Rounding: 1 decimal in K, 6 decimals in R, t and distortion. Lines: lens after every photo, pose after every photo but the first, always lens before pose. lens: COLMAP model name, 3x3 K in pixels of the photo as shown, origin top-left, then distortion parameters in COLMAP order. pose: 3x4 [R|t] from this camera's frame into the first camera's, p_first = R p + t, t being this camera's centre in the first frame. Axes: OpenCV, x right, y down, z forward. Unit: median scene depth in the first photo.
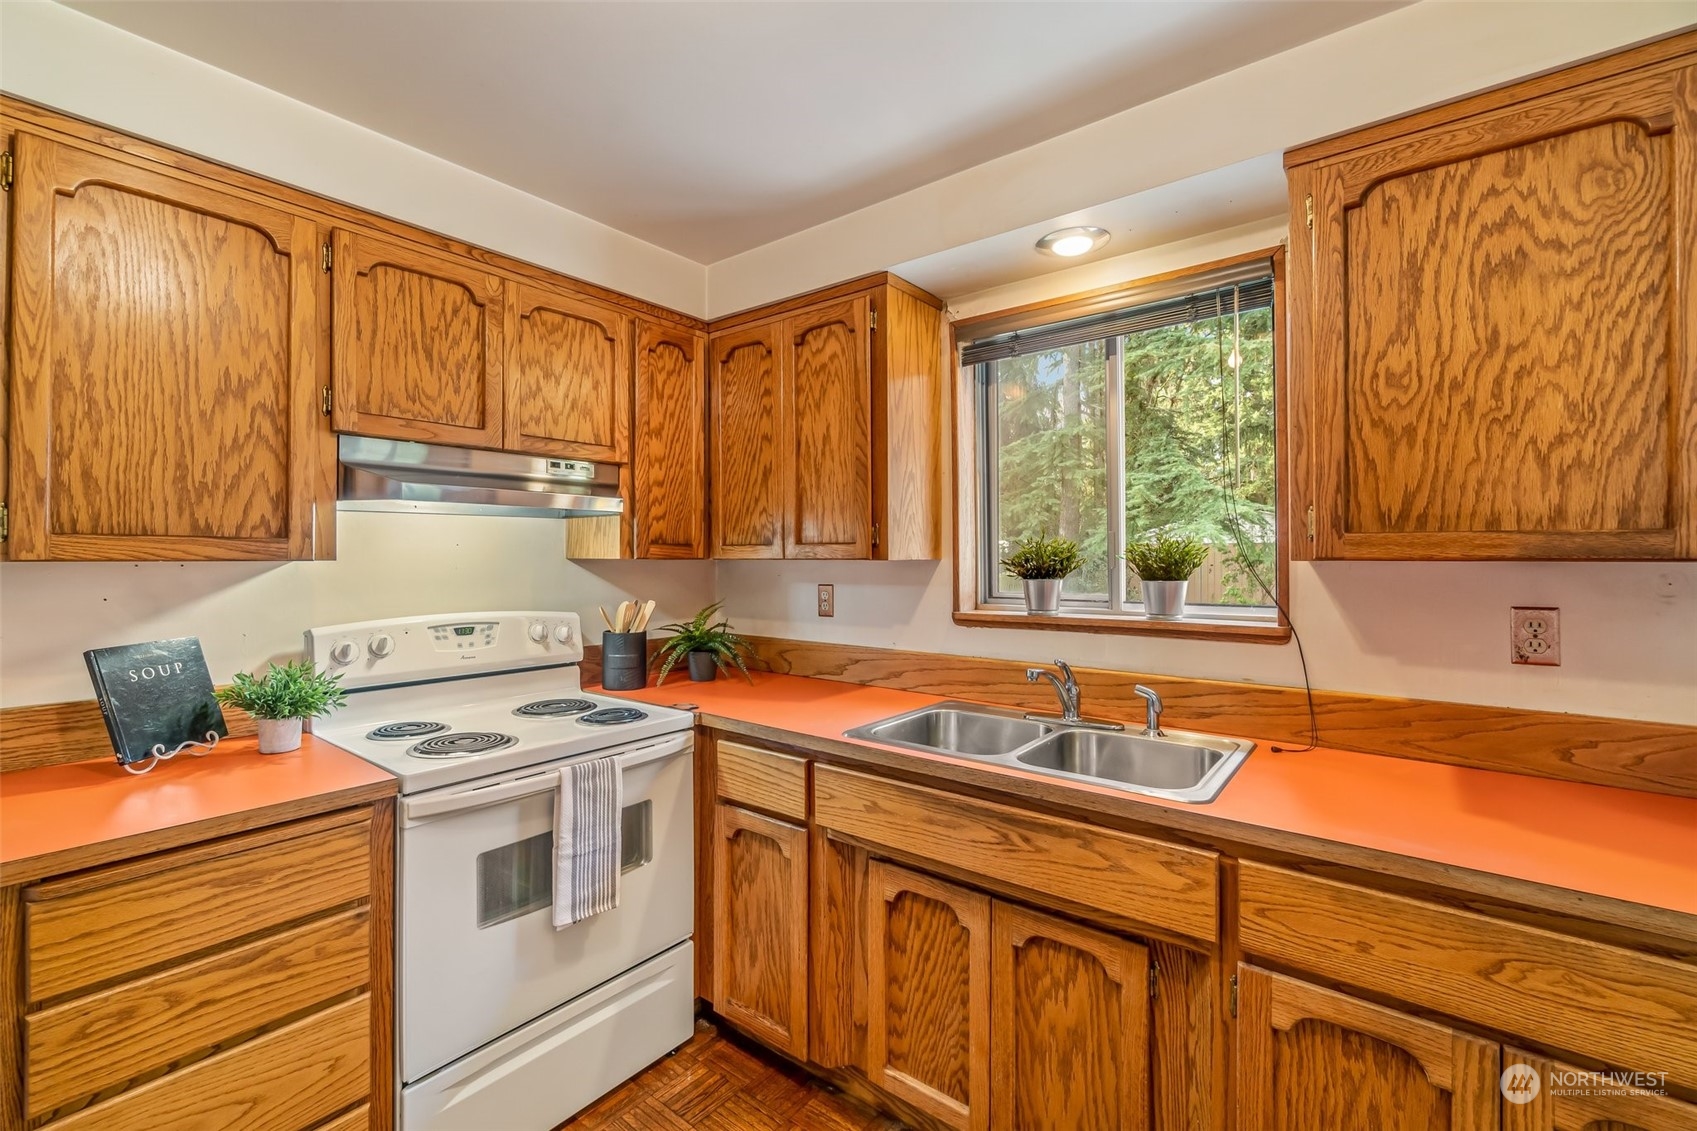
lens RADIAL K [[740.0, 0, 830.6], [0, 740.0, 555.4], [0, 0, 1]] dist [-0.002842, -0.000377]
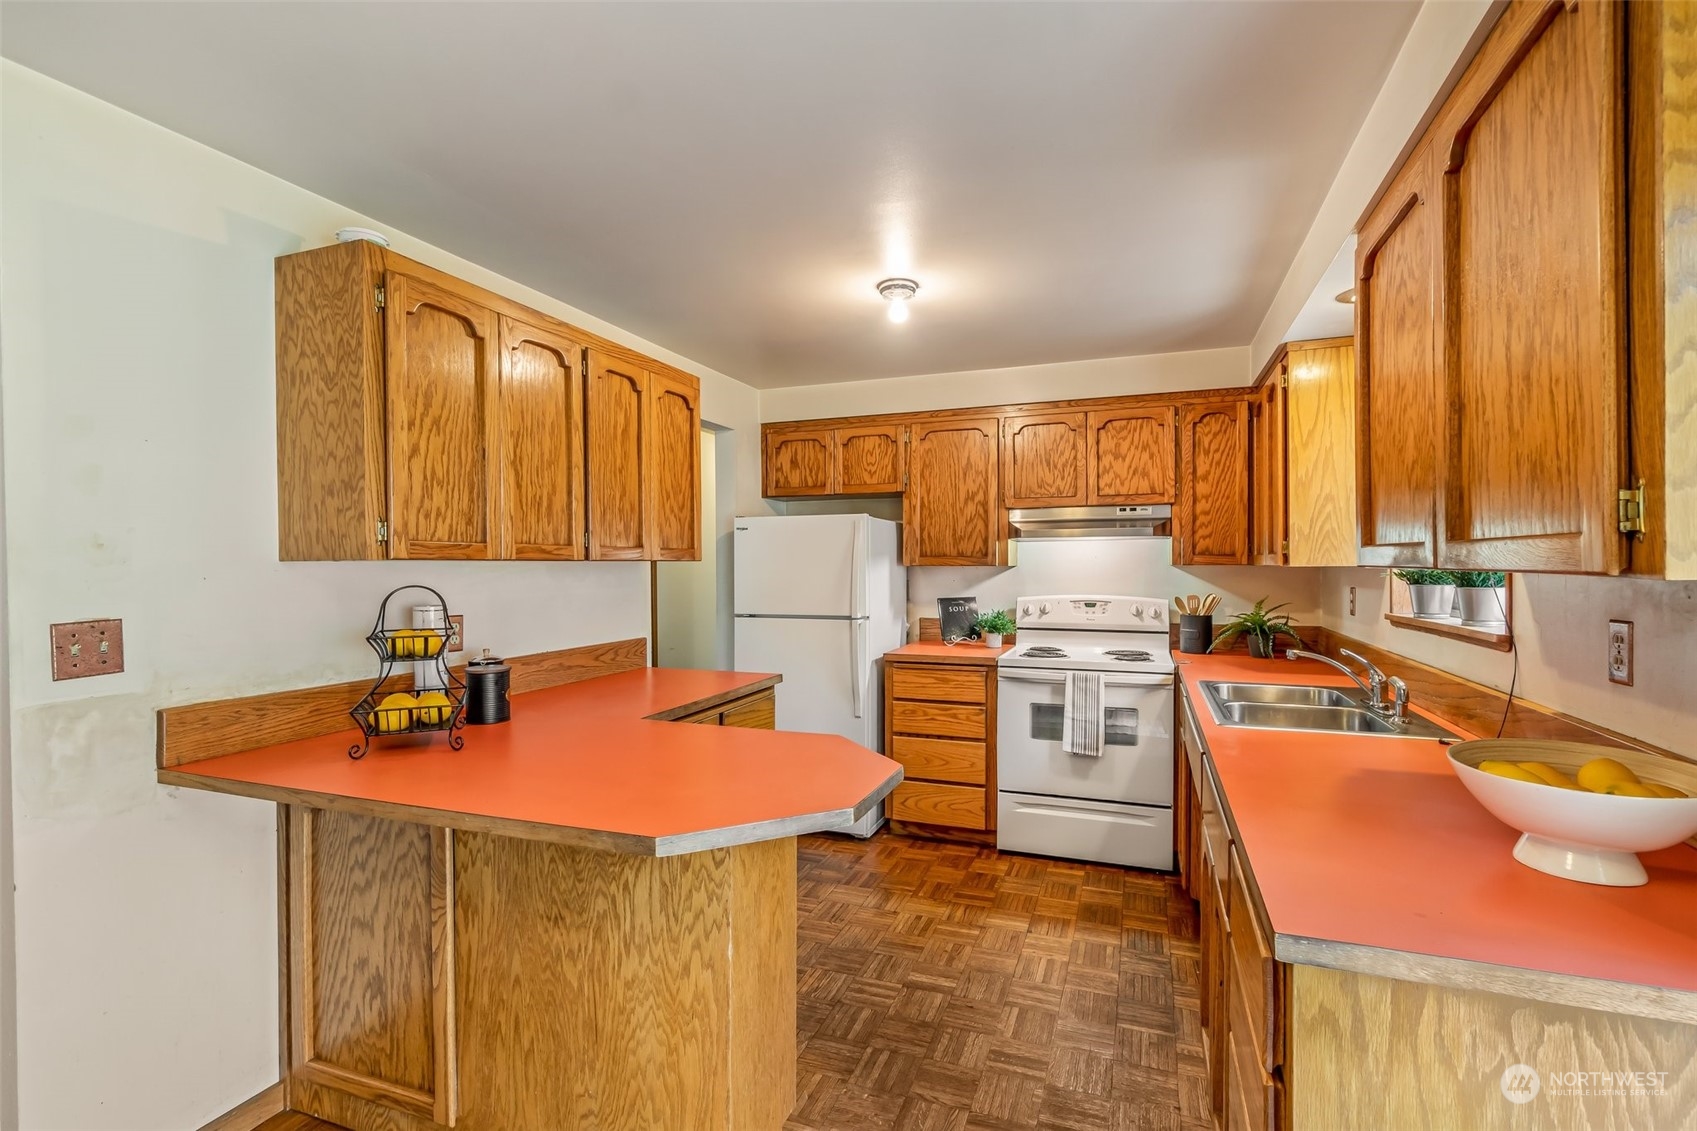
lens RADIAL K [[745.2, 0, 849.2], [0, 745.2, 566.9], [0, 0, 1]] dist [0.002407, 0.000085]
pose [[0.322168, 0.005919, -0.946664, 0.968500], [0.004786, 0.999957, 0.007881, -0.007186], [0.946670, -0.007070, 0.322126, -0.133483]]
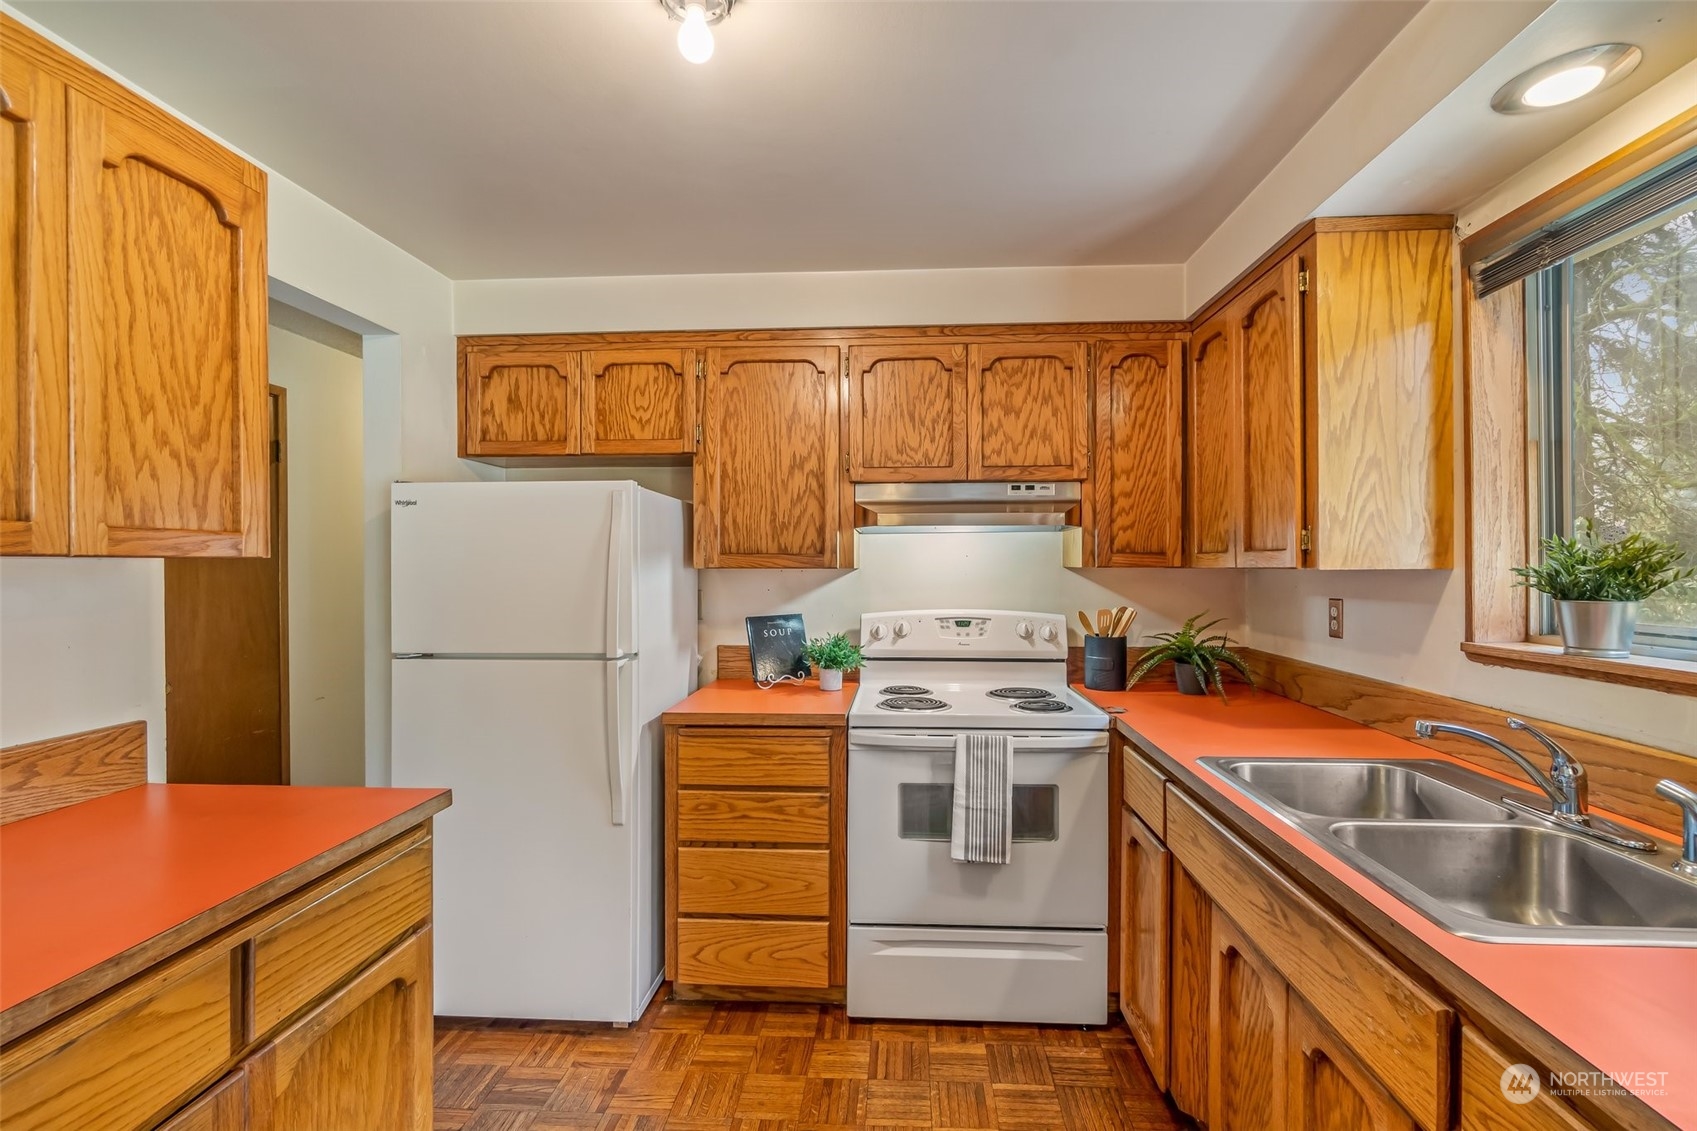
lens RADIAL K [[740.0, 0, 842.9], [0, 740.0, 565.7], [0, 0, 1]] dist [-0.002842, -0.000377]
pose [[0.577803, 0.002431, -0.816173, 0.400687], [0.002736, 0.999984, 0.004915, -0.004078], [0.816172, -0.005073, 0.577787, 0.086340]]
